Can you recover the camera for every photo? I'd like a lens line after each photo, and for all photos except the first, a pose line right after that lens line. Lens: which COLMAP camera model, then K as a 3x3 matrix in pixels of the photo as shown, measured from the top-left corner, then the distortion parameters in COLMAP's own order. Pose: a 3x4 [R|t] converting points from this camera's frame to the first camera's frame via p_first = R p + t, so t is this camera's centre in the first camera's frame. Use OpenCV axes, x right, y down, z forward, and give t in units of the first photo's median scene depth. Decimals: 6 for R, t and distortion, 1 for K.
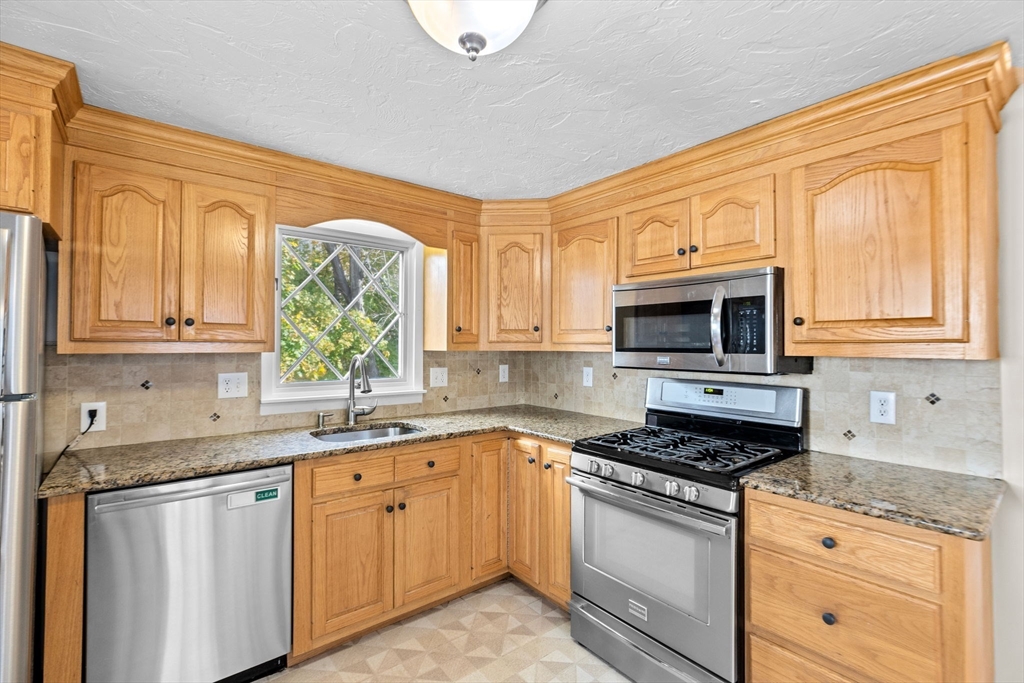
lens RADIAL K [[461.2, 0, 518.6], [0, 461.2, 340.6], [0, 0, 1]] dist [-0.006840, 0.003595]
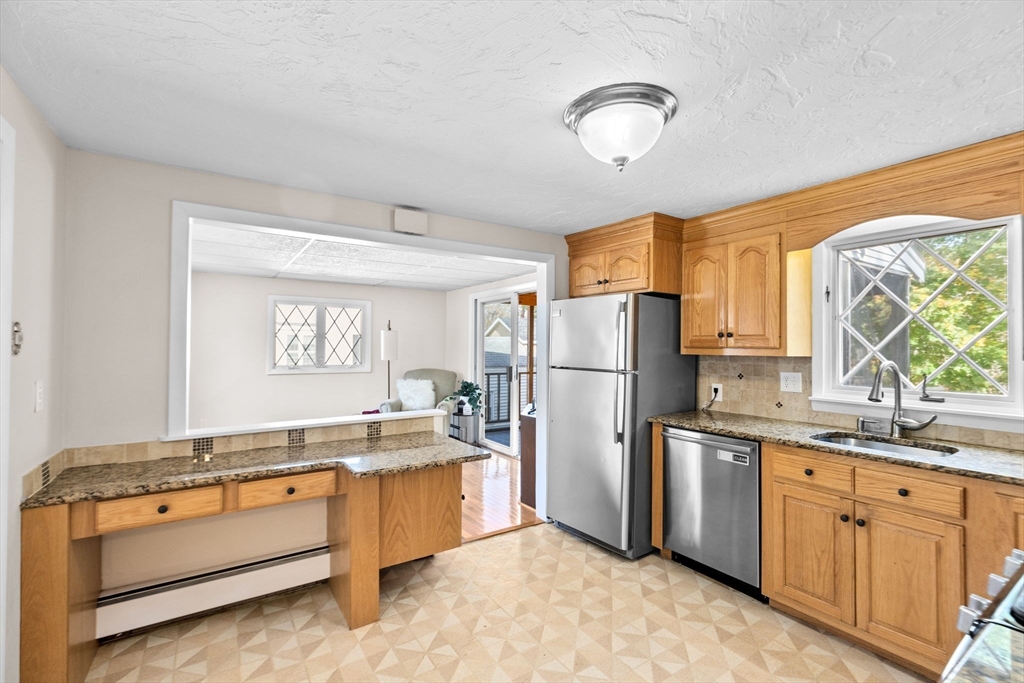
lens RADIAL K [[461.2, 0, 518.6], [0, 461.2, 340.6], [0, 0, 1]] dist [-0.006840, 0.003595]
pose [[-0.092686, -0.015690, -0.995572, 0.754761], [0.004498, 0.999859, -0.016177, -0.000117], [0.995685, -0.005978, -0.092602, 0.394669]]
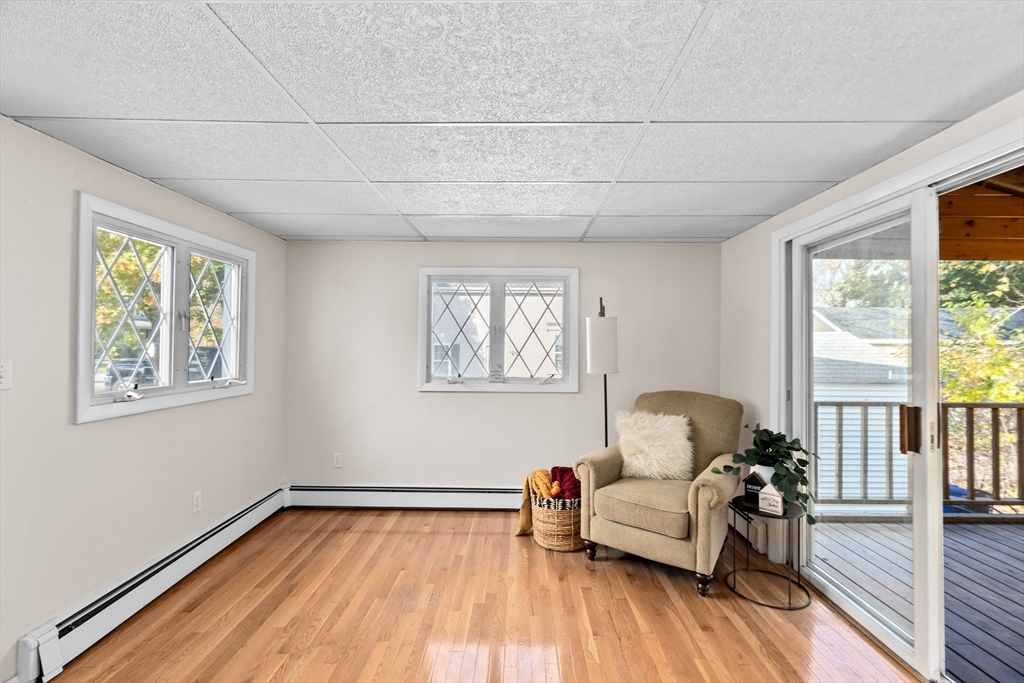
lens RADIAL K [[461.2, 0, 518.6], [0, 461.2, 340.6], [0, 0, 1]] dist [-0.006840, 0.003595]
pose [[-0.641312, -0.012694, -0.767175, -0.705705], [0.002179, 0.999829, -0.018365, -0.009192], [0.767277, -0.013449, -0.641175, 0.085880]]
